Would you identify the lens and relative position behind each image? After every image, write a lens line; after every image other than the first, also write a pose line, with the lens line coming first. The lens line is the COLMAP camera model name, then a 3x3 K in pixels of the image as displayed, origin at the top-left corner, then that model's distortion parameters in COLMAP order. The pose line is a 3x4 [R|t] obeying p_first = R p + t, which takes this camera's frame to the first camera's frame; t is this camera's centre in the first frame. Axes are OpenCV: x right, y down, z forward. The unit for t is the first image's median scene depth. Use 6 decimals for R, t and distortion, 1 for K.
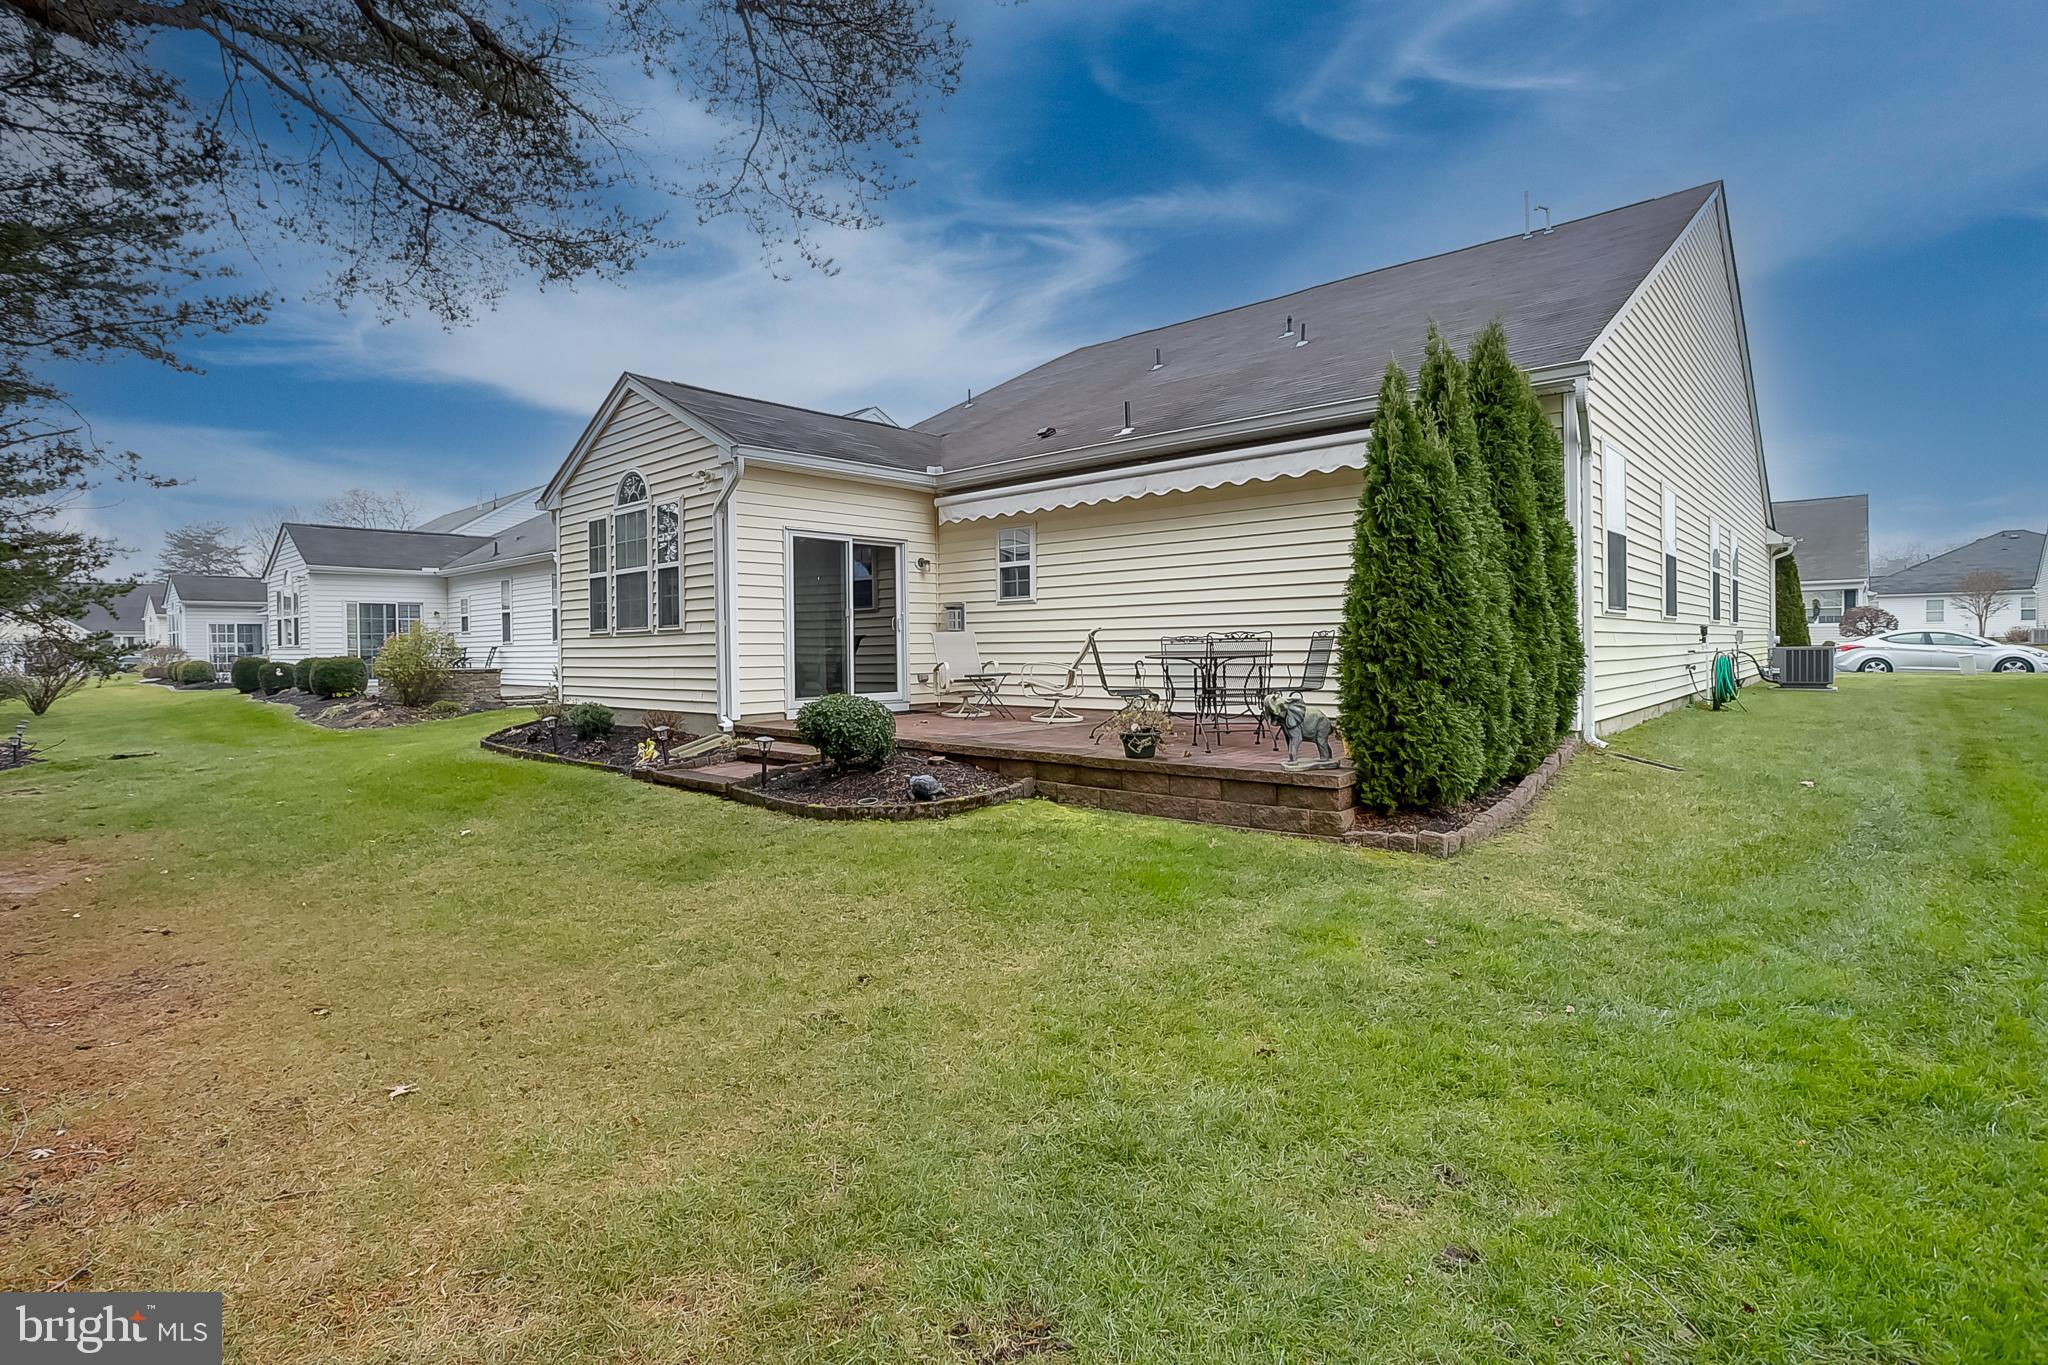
lens RADIAL K [[1006.9, 0, 998.7], [0, 1006.9, 666.2], [0, 0, 1]] dist [-0.055395, 0.027900]
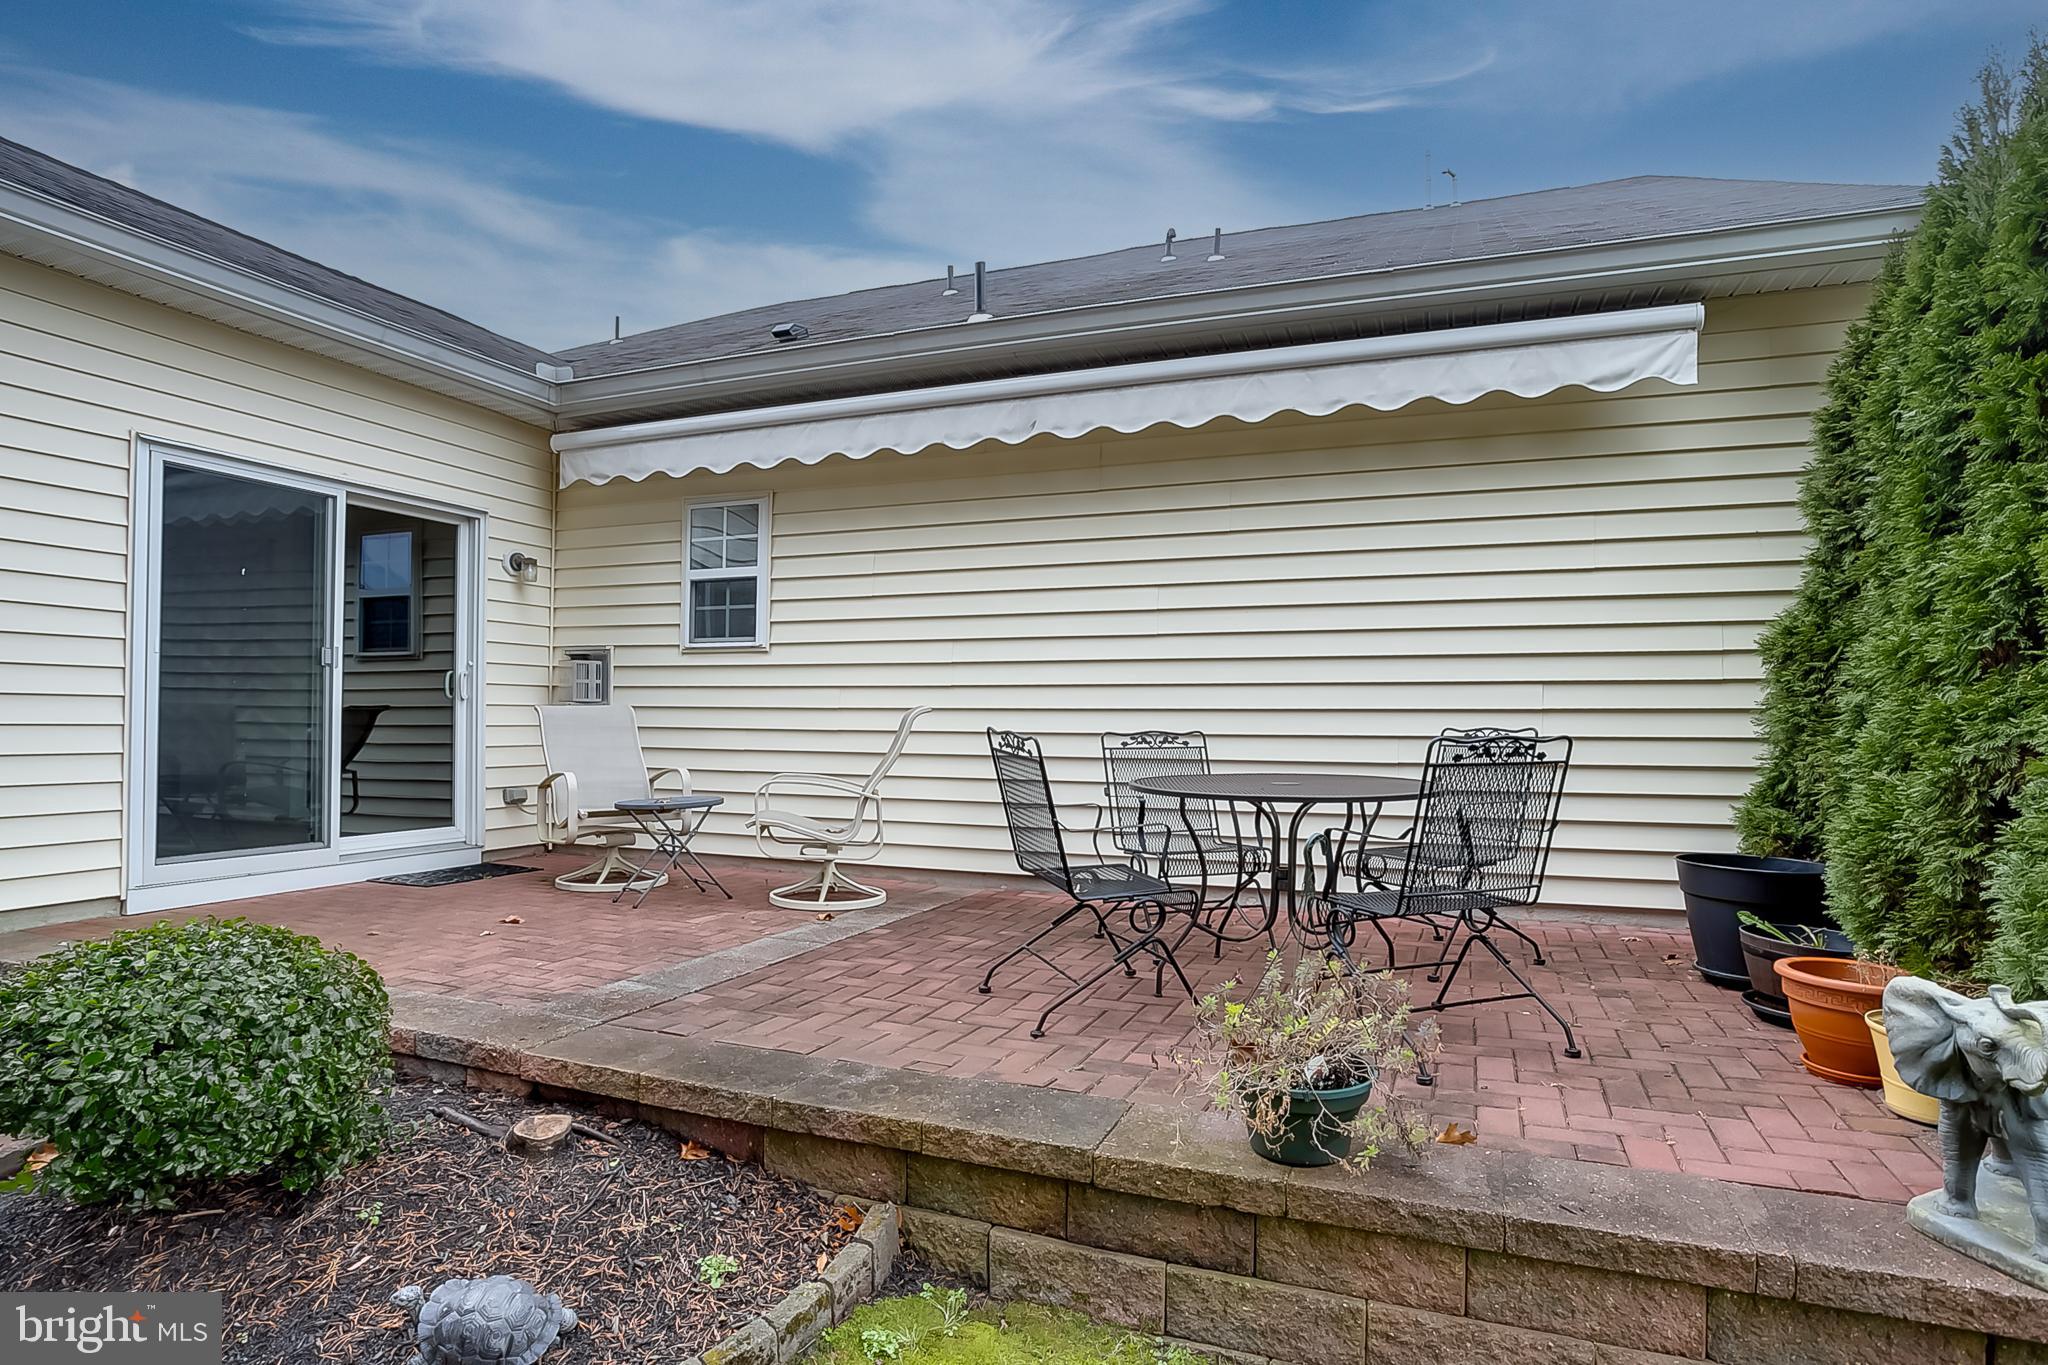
lens RADIAL K [[1118.3, 0, 1106.4], [0, 1118.3, 699.5], [0, 0, 1]] dist [-0.003117, -0.000102]
pose [[0.918722, 0.026361, 0.394025, -0.027397], [-0.010424, 0.999041, -0.042532, -0.016541], [-0.394768, 0.034968, 0.918115, 0.412084]]
